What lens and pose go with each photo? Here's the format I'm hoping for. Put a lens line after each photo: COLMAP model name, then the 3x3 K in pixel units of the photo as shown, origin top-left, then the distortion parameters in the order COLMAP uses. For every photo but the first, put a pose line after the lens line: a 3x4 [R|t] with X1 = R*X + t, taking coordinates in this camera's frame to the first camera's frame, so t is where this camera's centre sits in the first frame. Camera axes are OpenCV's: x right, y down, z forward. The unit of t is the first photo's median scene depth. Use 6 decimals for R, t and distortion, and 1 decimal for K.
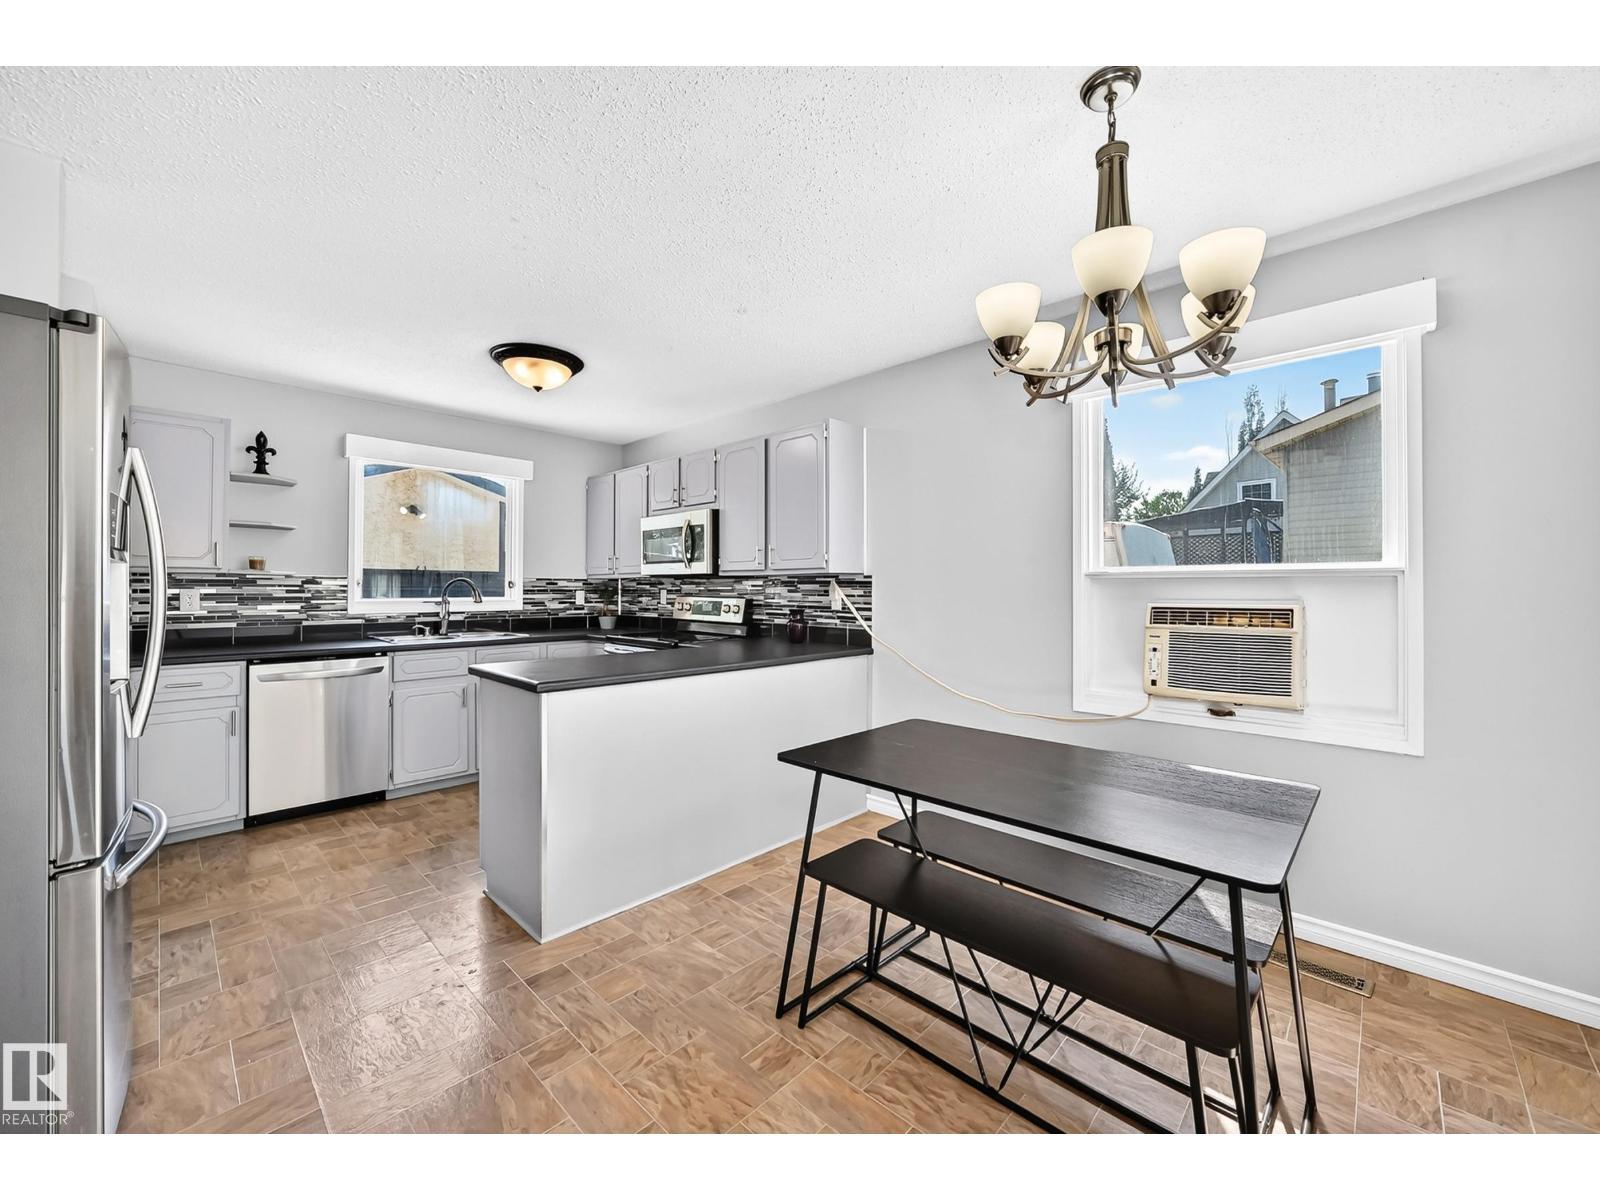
lens RADIAL K [[620.3, 0, 806.3], [0, 620.3, 588.4], [0, 0, 1]] dist [-0.025642, 0.007347]
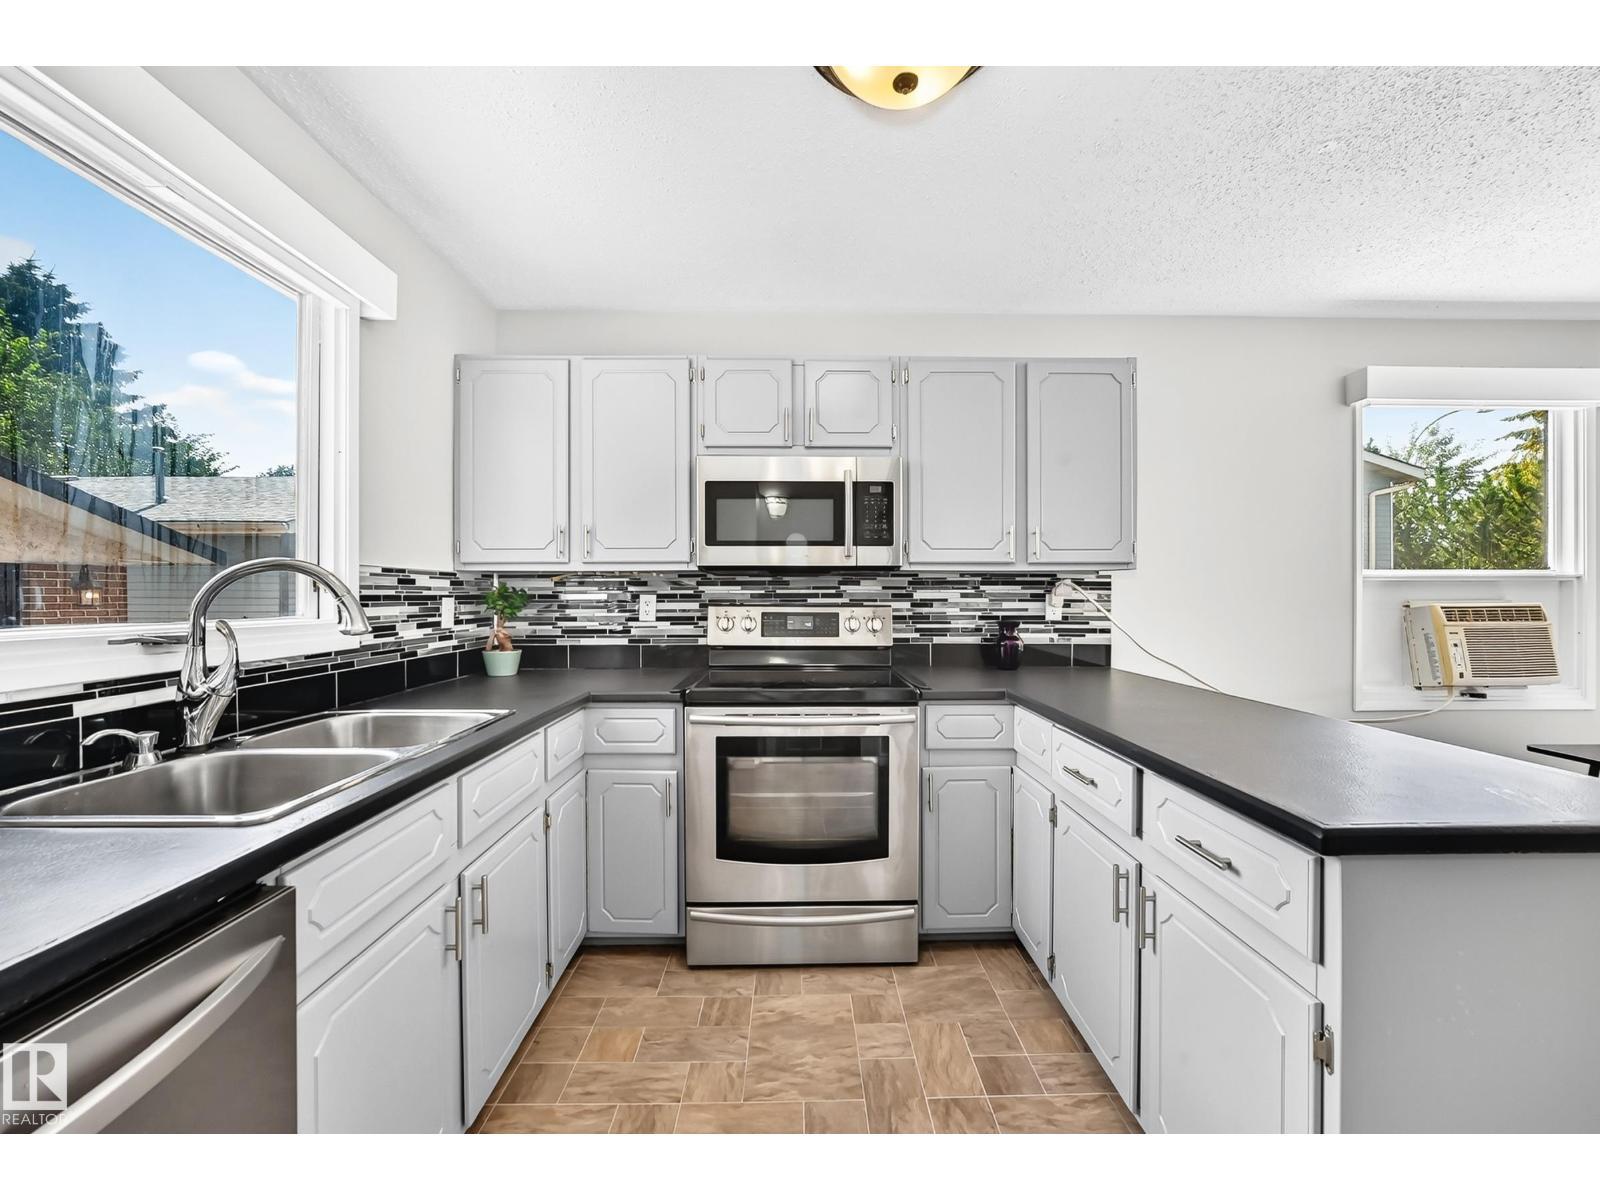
lens RADIAL K [[620.3, 0, 806.9], [0, 620.3, 598.0], [0, 0, 1]] dist [-0.025642, 0.007347]
pose [[0.719229, -0.007420, 0.694734, -0.659194], [0.003065, 0.999967, 0.007506, 0.001805], [-0.694767, -0.003269, 0.719228, 0.658274]]
